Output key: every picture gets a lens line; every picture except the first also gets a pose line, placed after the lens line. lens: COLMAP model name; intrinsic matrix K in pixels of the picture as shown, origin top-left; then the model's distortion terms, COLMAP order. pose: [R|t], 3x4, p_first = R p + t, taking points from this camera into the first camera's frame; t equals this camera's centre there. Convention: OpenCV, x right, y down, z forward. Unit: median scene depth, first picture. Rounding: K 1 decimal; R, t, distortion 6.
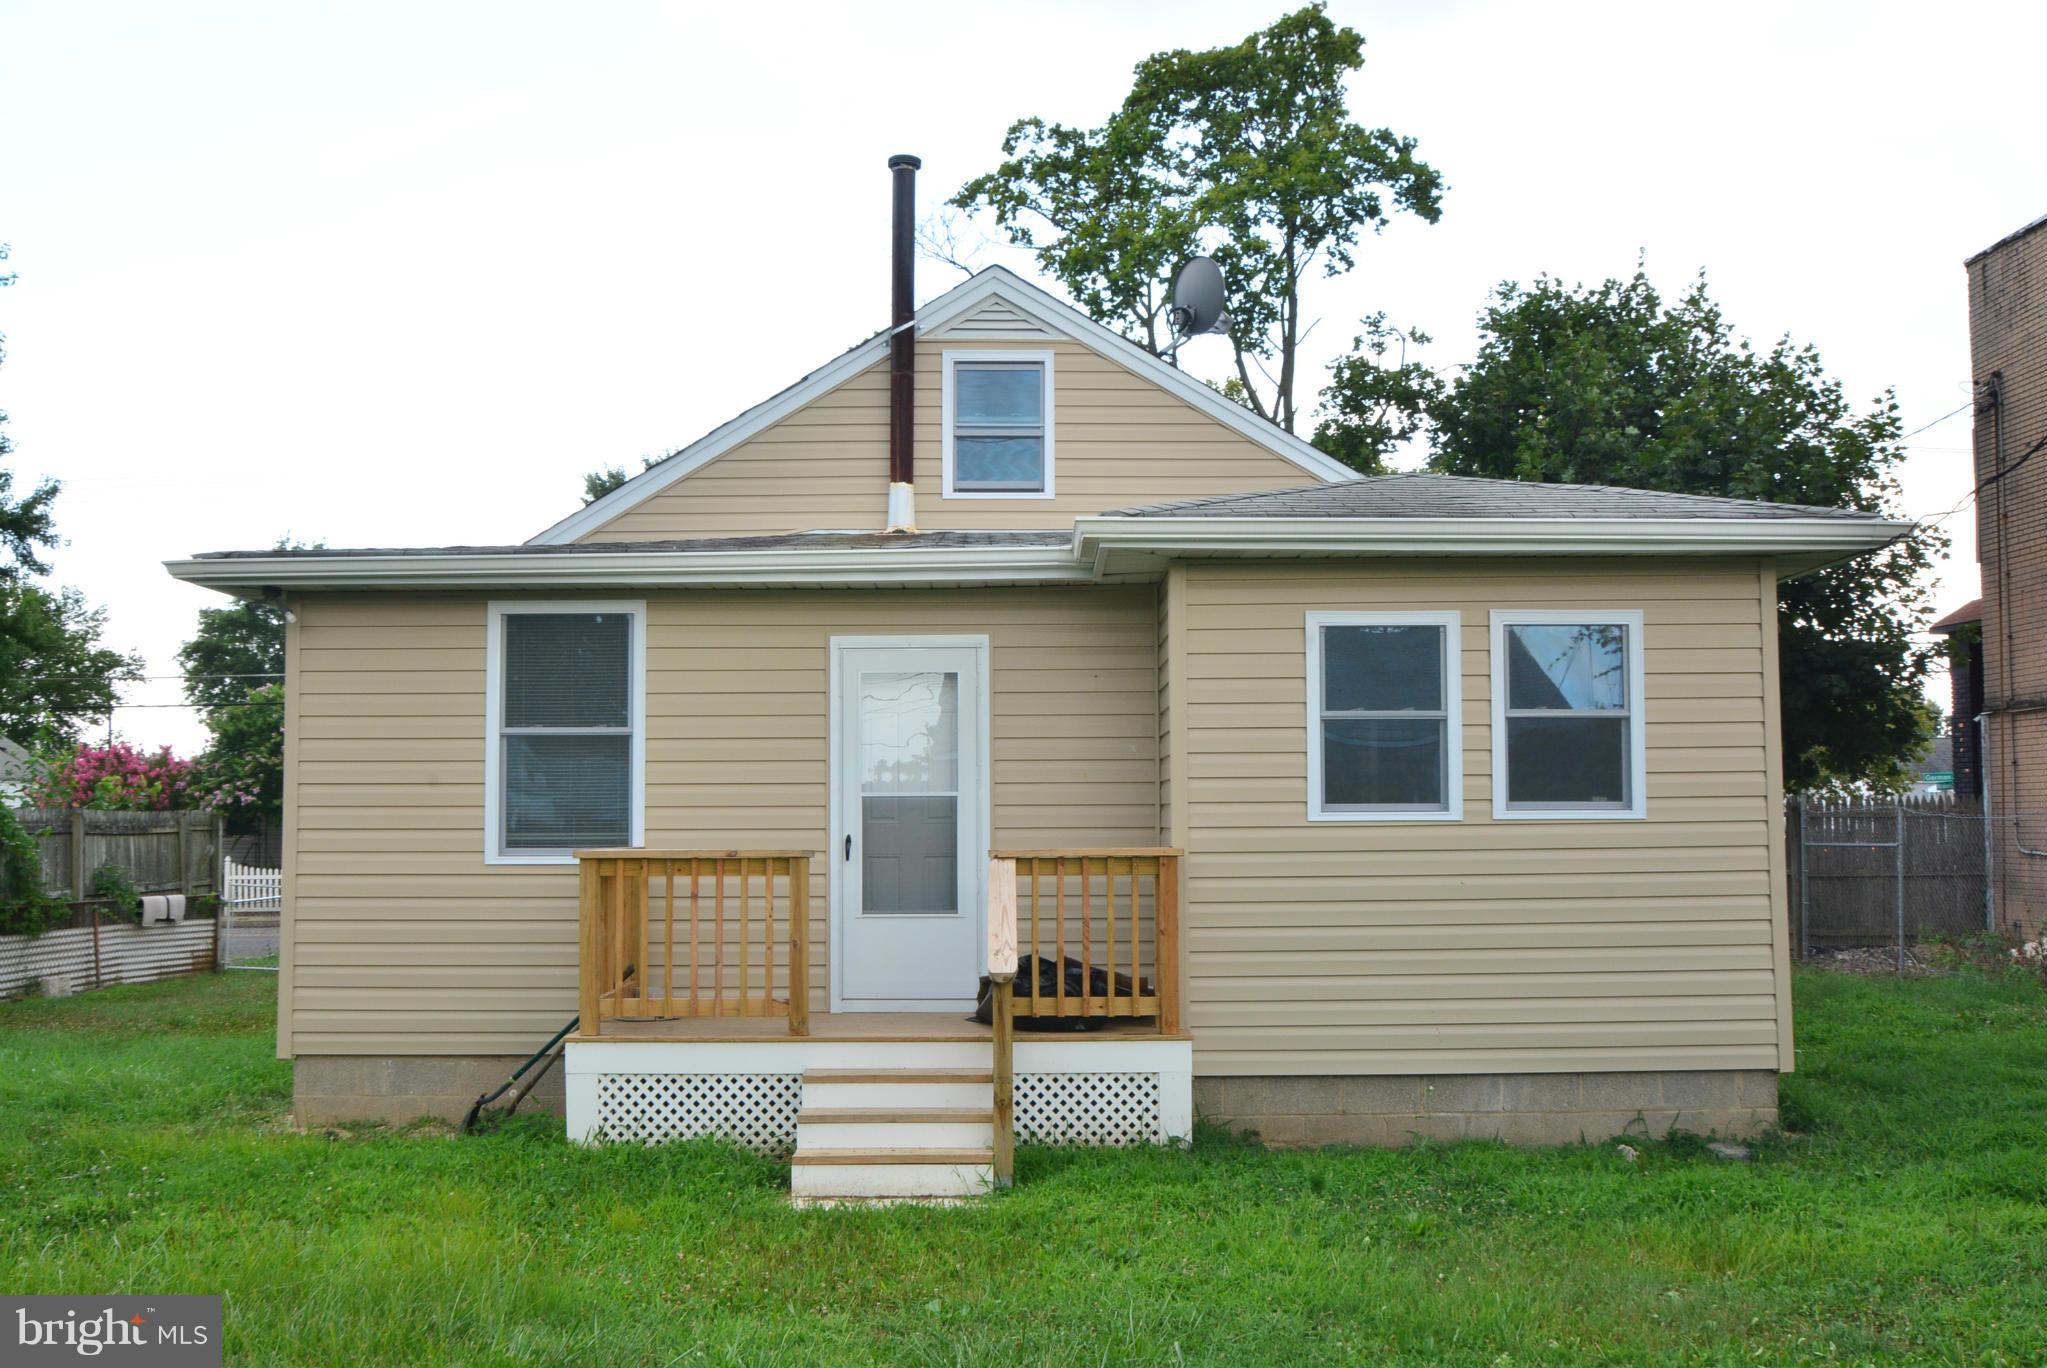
lens RADIAL K [[1818.5, 0, 1023.7], [0, 1818.5, 753.3], [0, 0, 1]] dist [-0.014537, -0.003097]
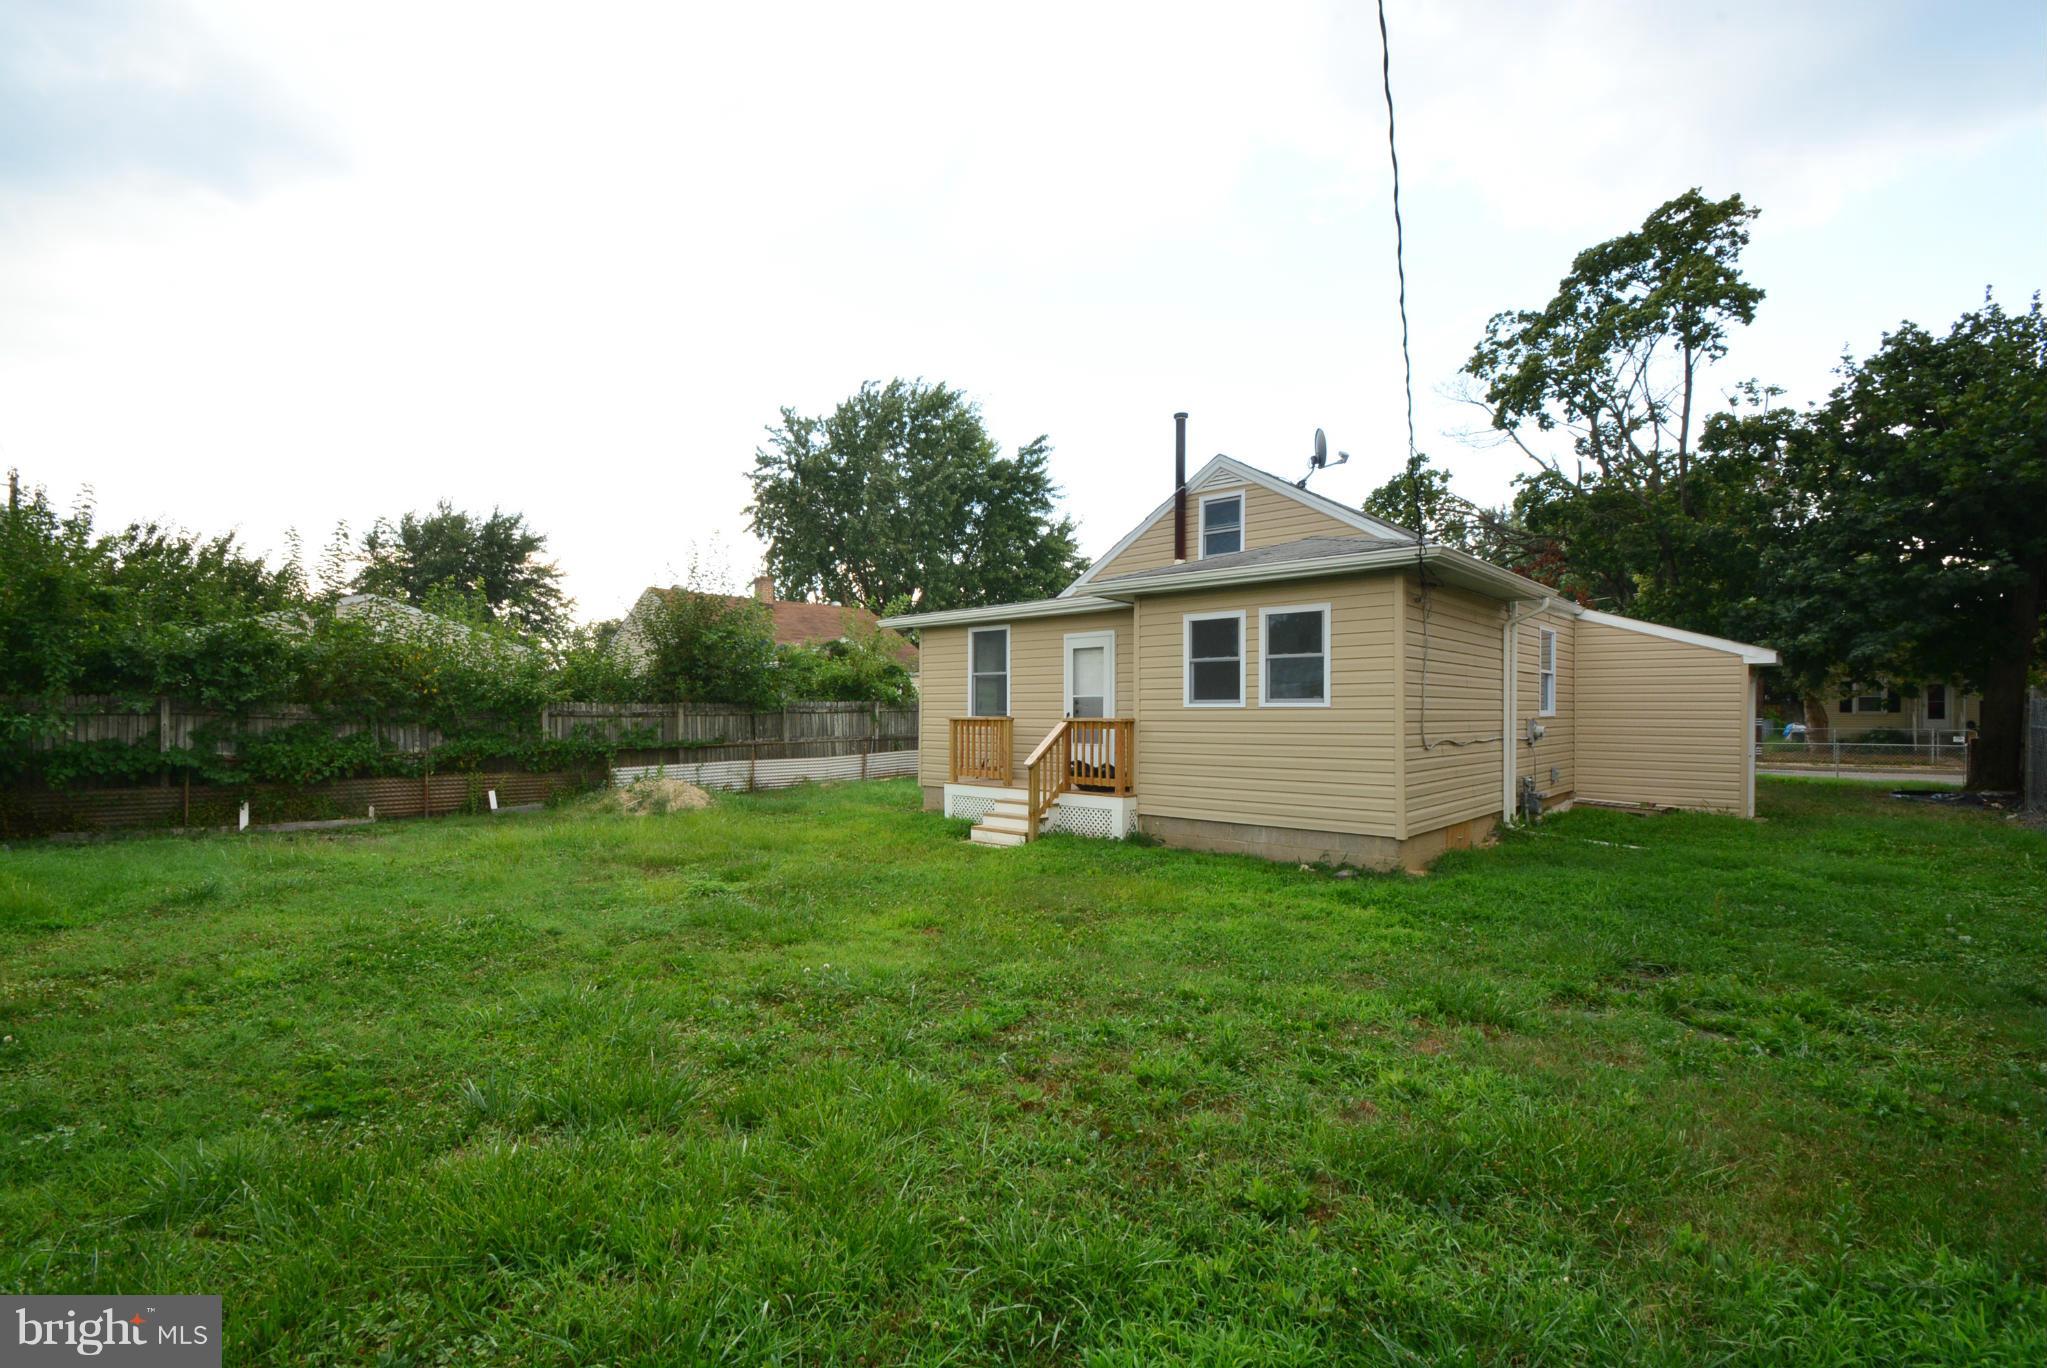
lens RADIAL K [[899.6, 0, 993.6], [0, 899.6, 717.9], [0, 0, 1]] dist [0.019712, -0.019686]
pose [[0.728101, 0.011579, -0.685372, 0.751878], [0.018776, 0.999145, 0.036827, 0.004575], [0.685212, -0.039682, 0.727262, 0.016408]]
